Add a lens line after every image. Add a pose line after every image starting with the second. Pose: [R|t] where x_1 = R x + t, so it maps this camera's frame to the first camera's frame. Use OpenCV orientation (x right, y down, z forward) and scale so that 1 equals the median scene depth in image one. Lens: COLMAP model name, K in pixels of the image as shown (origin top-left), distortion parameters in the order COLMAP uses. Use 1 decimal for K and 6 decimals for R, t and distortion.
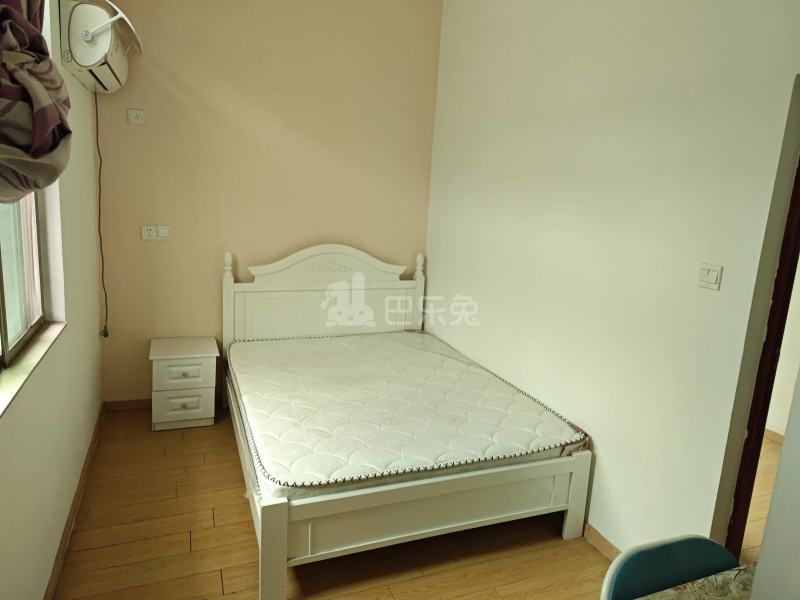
lens RADIAL K [[535.3, 0, 396.0], [0, 535.3, 294.9], [0, 0, 1]] dist [0.044616, -0.032569]
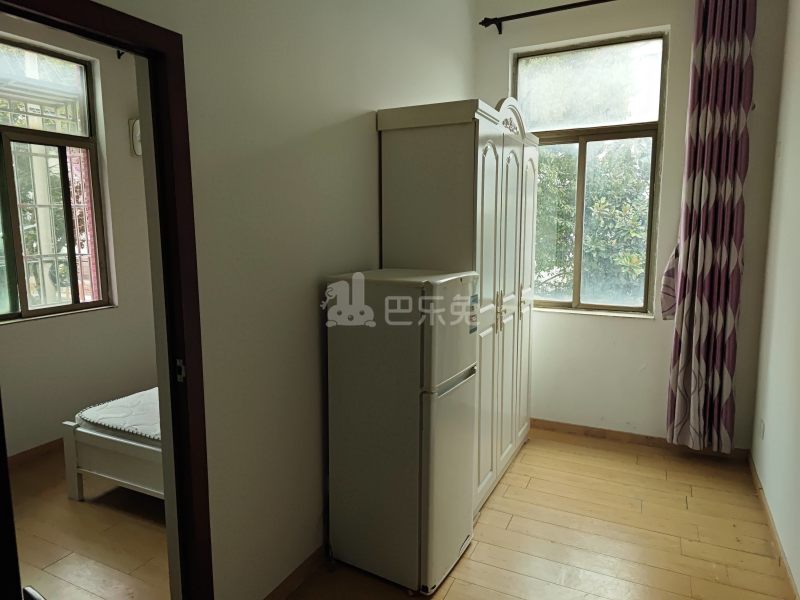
lens RADIAL K [[535.3, 0, 404.1], [0, 535.3, 293.6], [0, 0, 1]] dist [0.044616, -0.032569]
pose [[0.654107, 0.036908, -0.755501, 1.297141], [-0.100754, 0.994160, -0.038666, -0.015806], [0.749662, 0.101412, 0.654005, 0.560497]]
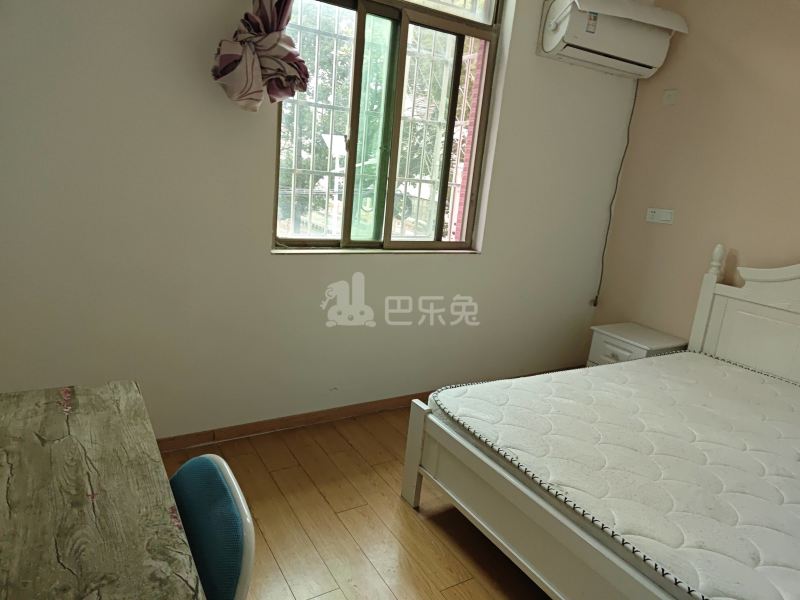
lens RADIAL K [[535.3, 0, 395.3], [0, 535.3, 303.8], [0, 0, 1]] dist [0.044616, -0.032569]
pose [[0.151600, 0.196192, -0.968776, 0.669407], [-0.274301, 0.949959, 0.149457, 0.030069], [0.949619, 0.243079, 0.197830, 0.571995]]
